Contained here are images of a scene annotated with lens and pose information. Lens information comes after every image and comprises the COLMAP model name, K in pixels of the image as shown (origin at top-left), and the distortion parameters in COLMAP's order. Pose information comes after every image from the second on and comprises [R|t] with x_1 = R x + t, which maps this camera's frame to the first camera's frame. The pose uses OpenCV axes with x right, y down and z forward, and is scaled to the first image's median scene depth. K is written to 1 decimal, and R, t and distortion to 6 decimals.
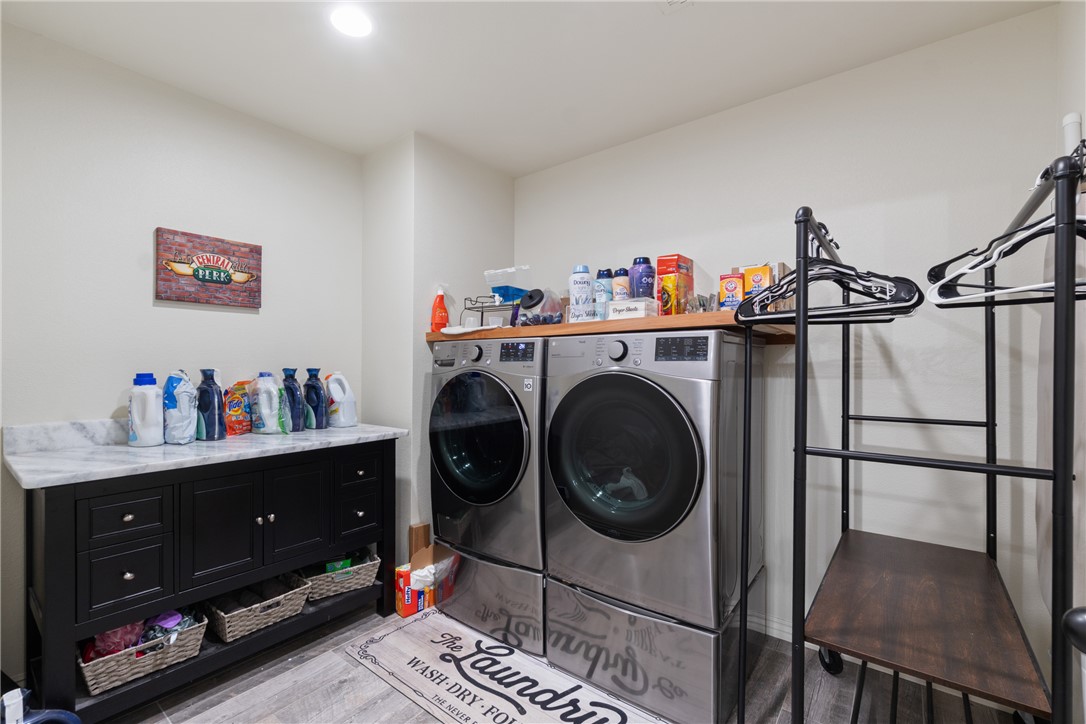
lens RADIAL K [[475.6, 0, 541.1], [0, 475.6, 365.1], [0, 0, 1]] dist [-0.002249, 0.000928]
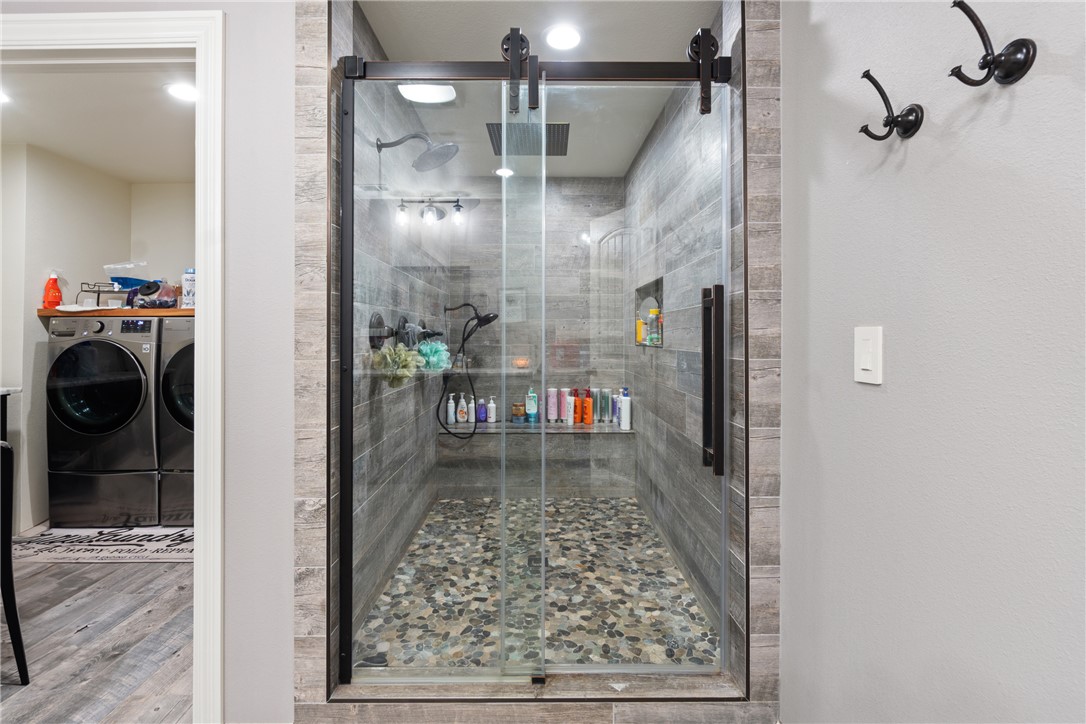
lens RADIAL K [[475.6, 0, 534.1], [0, 475.6, 335.7], [0, 0, 1]] dist [-0.002249, 0.000928]
pose [[0.789394, 0.001012, 0.613885, 0.016987], [0.000589, 0.999997, -0.002406, 0.004384], [-0.613886, 0.002260, 0.789391, -0.817500]]
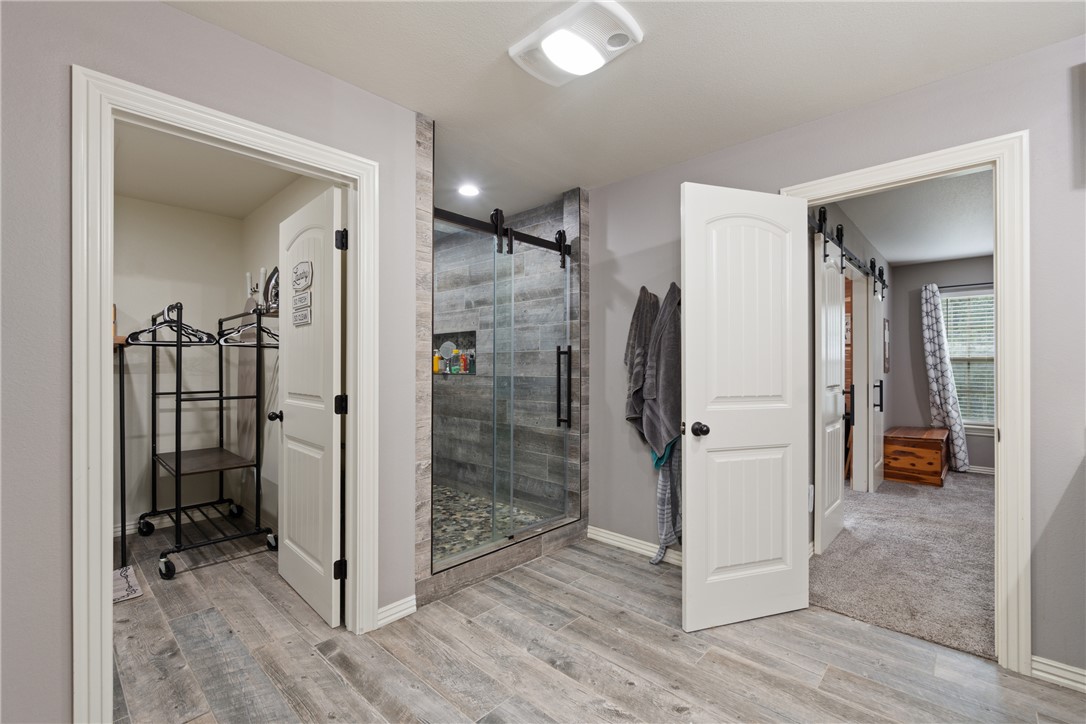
lens RADIAL K [[475.6, 0, 522.9], [0, 475.6, 371.8], [0, 0, 1]] dist [-0.002249, 0.000928]
pose [[0.117683, -0.009529, 0.993006, -0.822345], [-0.001197, 0.999952, 0.009738, 0.002562], [-0.993051, -0.002334, 0.117666, -0.513972]]
